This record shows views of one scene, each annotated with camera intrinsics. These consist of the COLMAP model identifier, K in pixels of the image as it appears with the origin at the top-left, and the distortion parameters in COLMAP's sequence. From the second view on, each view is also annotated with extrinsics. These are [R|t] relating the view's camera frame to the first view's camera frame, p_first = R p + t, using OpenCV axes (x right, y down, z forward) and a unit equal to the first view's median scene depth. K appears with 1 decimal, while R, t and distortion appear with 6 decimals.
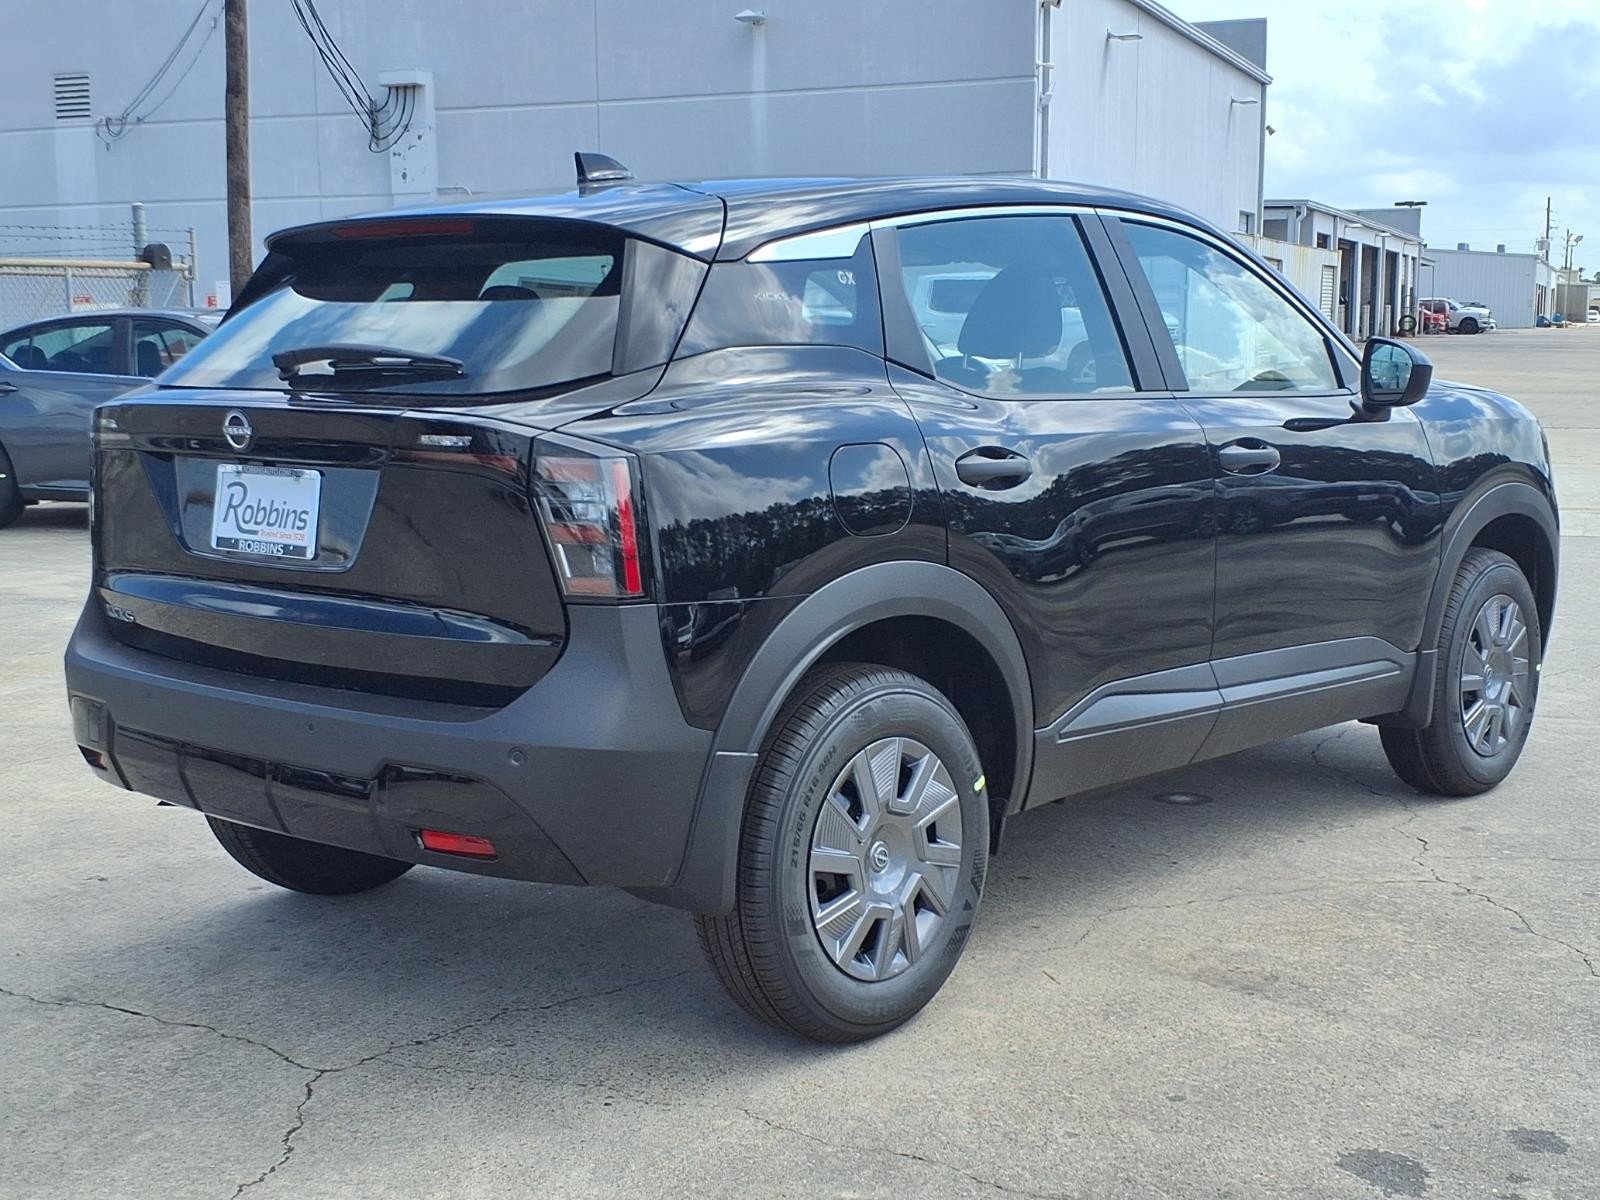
lens RADIAL K [[2077.0, 0, 800.0], [0, 2077.0, 600.0], [0, 0, 1]] dist [-0.000281, -0.053560]
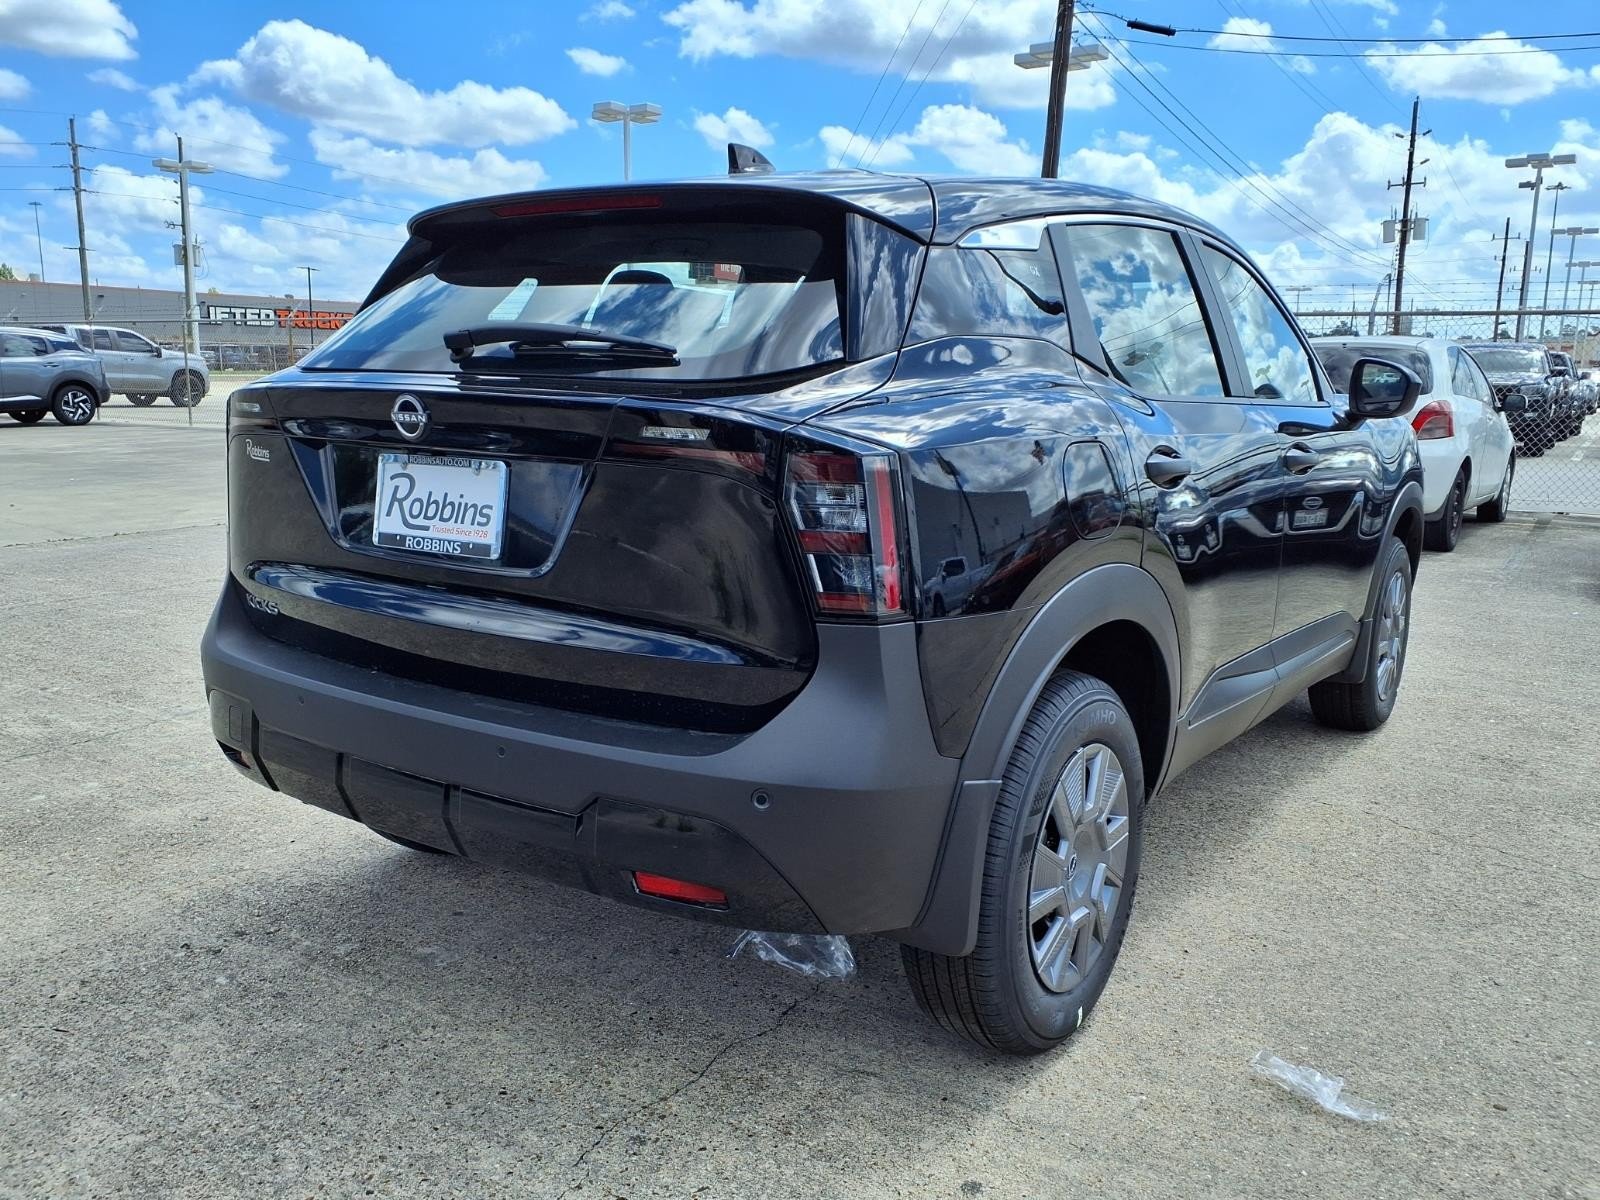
lens RADIAL K [[1328.2, 0, 823.5], [0, 1328.2, 600.8], [0, 0, 1]] dist [0.001844, -0.006301]
pose [[0.992028, 0.004036, 0.125952, -0.159150], [-0.010125, 0.998808, 0.047741, -0.029821], [-0.125609, -0.048636, 0.990887, 0.387445]]
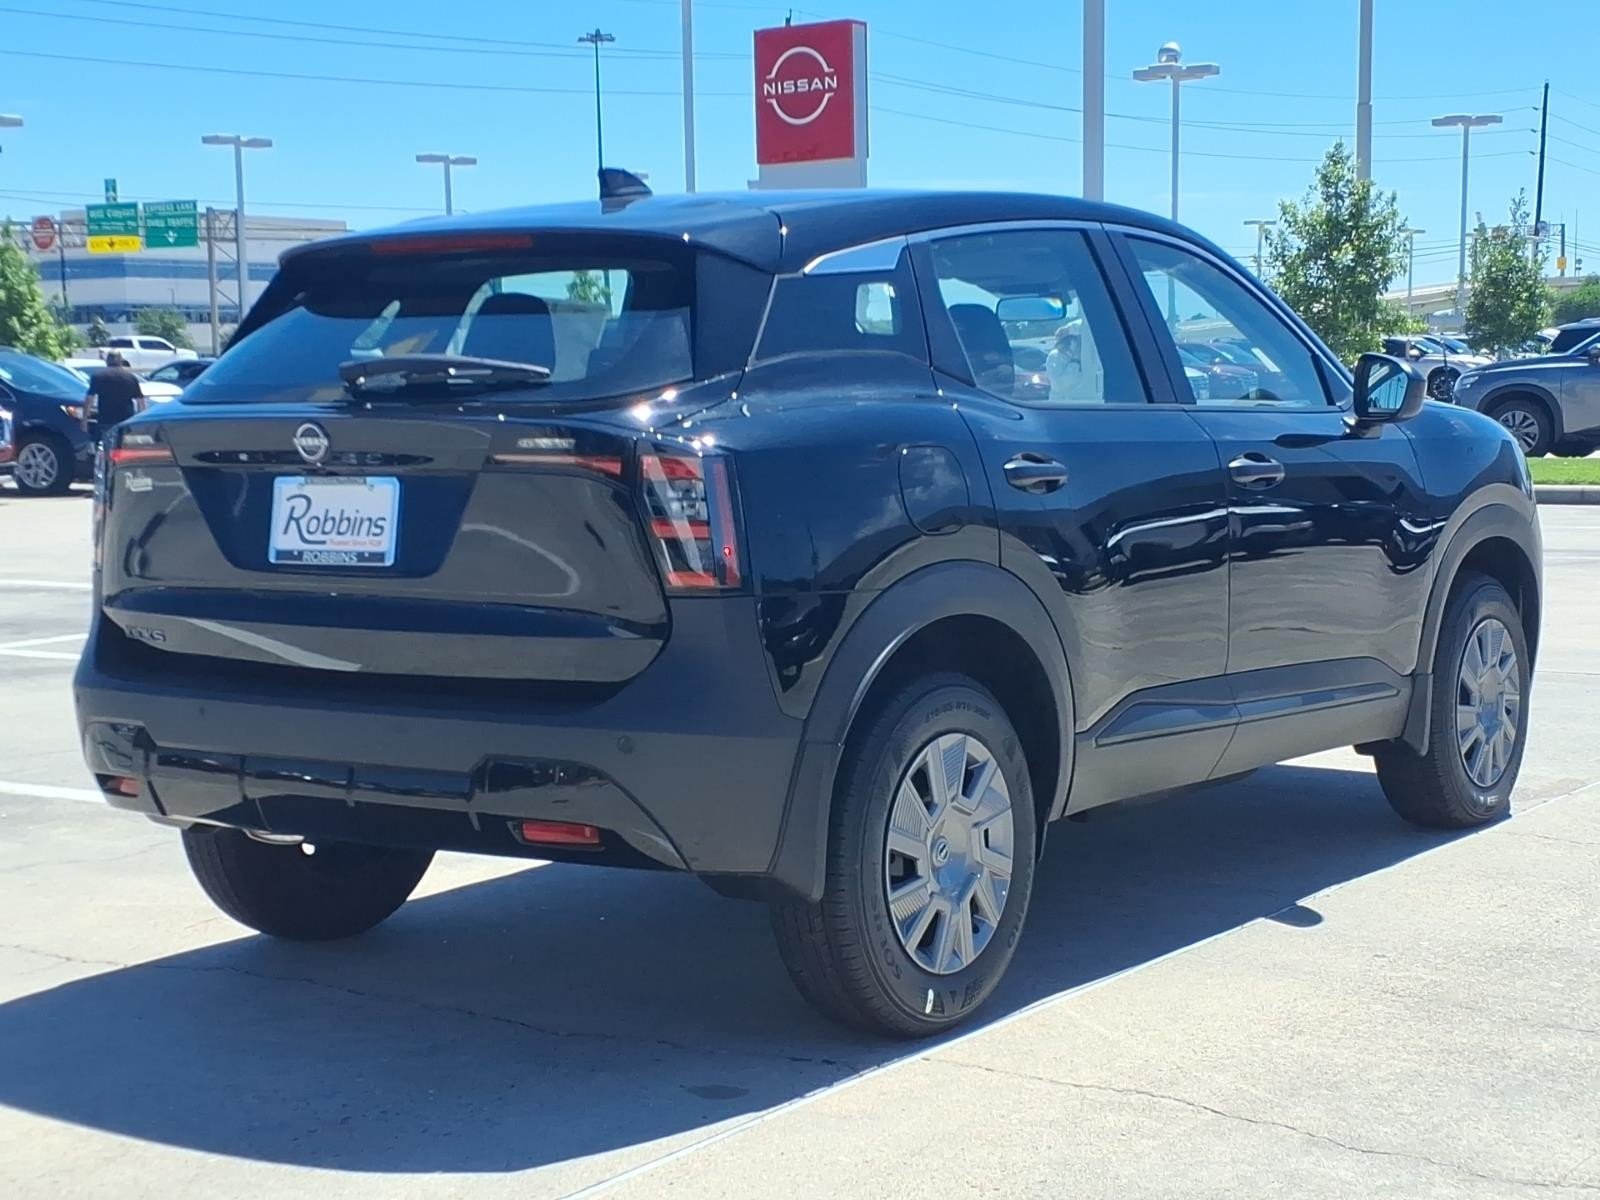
lens RADIAL K [[2633.0, 0, 781.5], [0, 2633.0, 596.6], [0, 0, 1]] dist [0.033390, -0.009871]
pose [[0.995450, -0.015769, 0.093975, -0.159375], [0.020628, 0.998487, -0.050965, 0.062315], [-0.093029, 0.052672, 0.994269, -0.283988]]
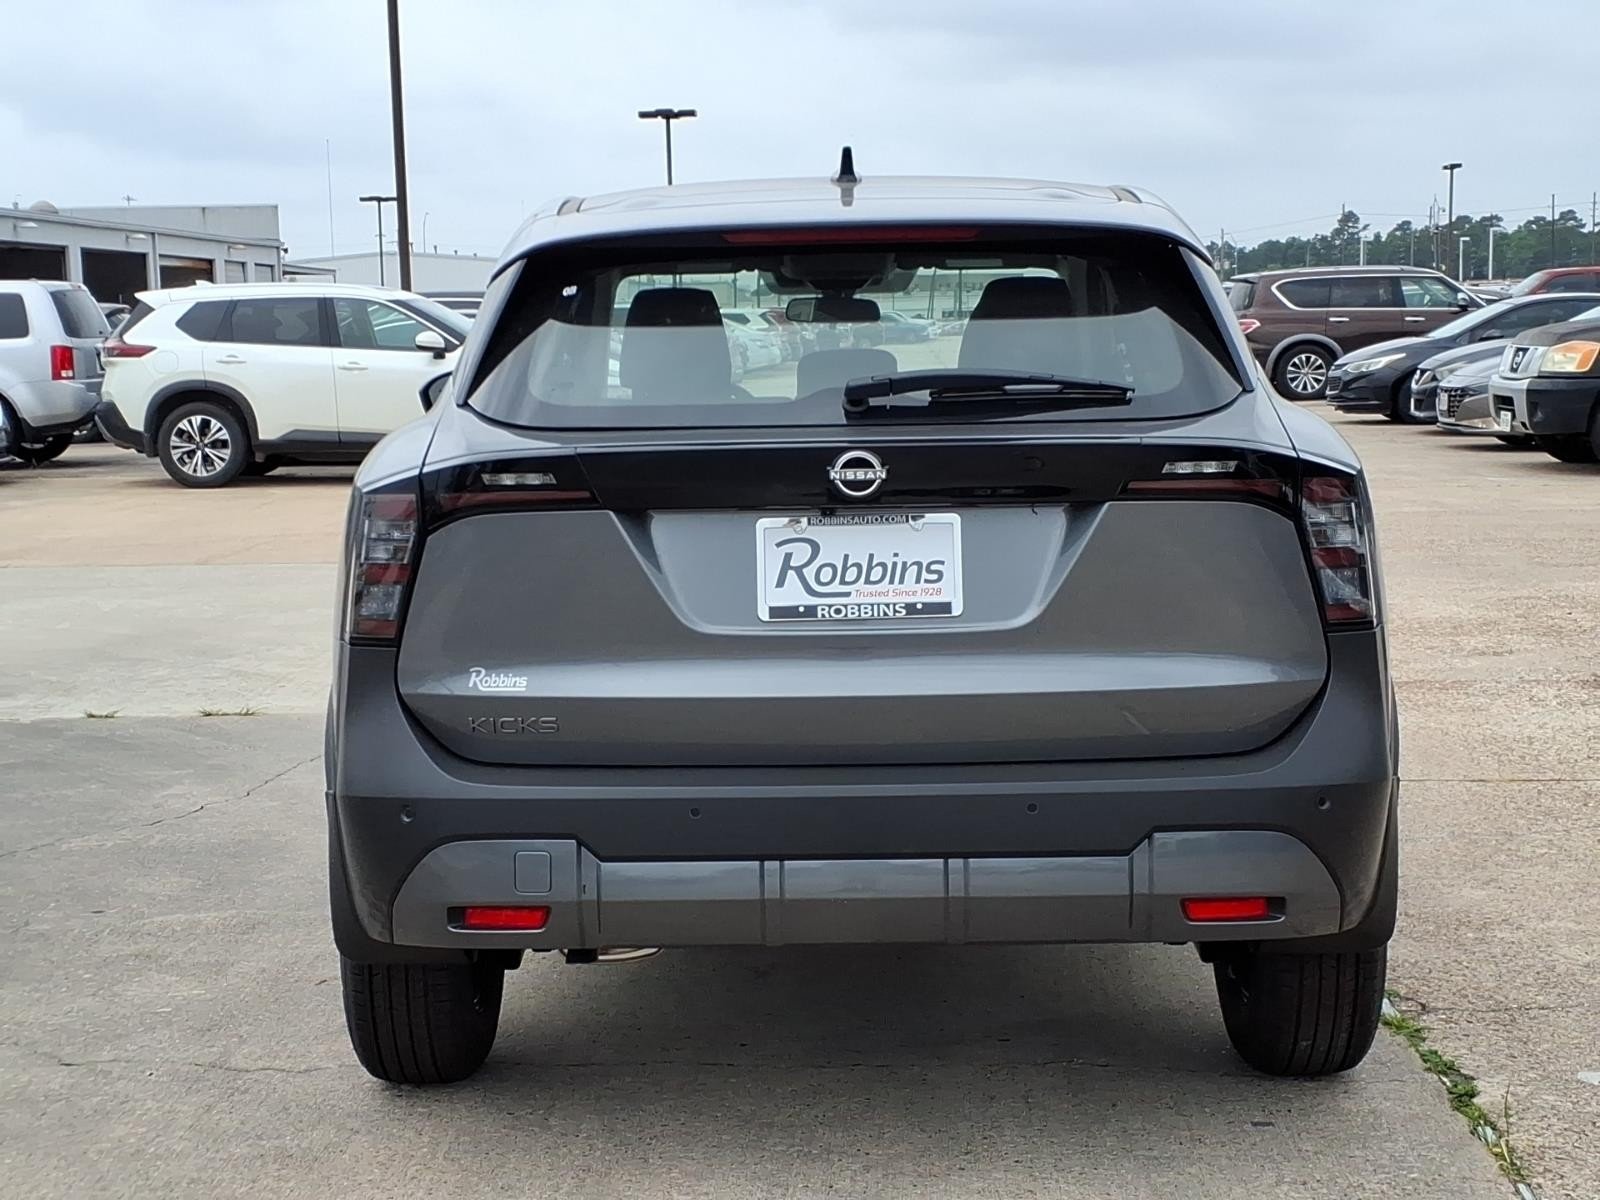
lens RADIAL K [[2532.5, 0, 800.0], [0, 2532.5, 600.0], [0, 0, 1]] dist [0.096102, 0.020560]
pose [[0.765098, -0.079497, 0.638988, -0.916889], [0.100614, 0.994920, 0.003309, -0.035070], [-0.636005, 0.061759, 0.769210, 0.222288]]
